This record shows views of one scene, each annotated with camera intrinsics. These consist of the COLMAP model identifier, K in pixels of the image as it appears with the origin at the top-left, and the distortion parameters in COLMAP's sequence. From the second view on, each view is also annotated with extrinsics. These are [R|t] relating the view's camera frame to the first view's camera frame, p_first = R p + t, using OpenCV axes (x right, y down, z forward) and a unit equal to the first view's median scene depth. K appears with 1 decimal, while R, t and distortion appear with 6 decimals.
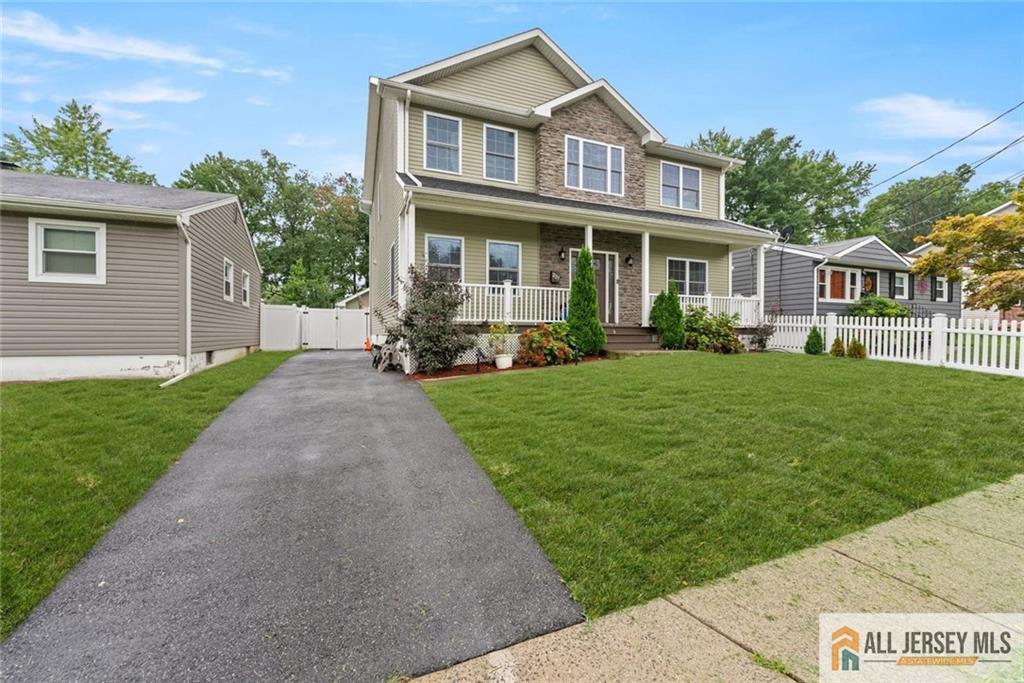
lens RADIAL K [[420.8, 0, 532.6], [0, 420.8, 338.8], [0, 0, 1]] dist [0.001289, -0.000119]
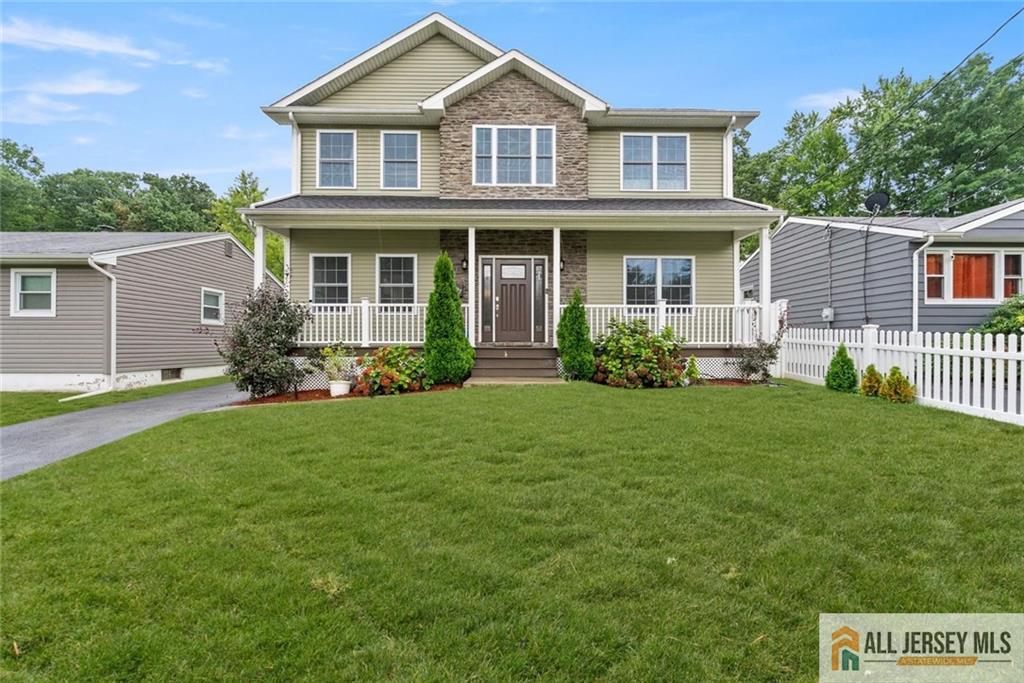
lens RADIAL K [[420.8, 0, 513.8], [0, 420.8, 345.0], [0, 0, 1]] dist [0.001289, -0.000119]
pose [[0.923321, -0.003658, -0.384011, 0.492222], [-0.004050, 0.999806, -0.019260, -0.017923], [0.384007, 0.019339, 0.923128, 0.247537]]
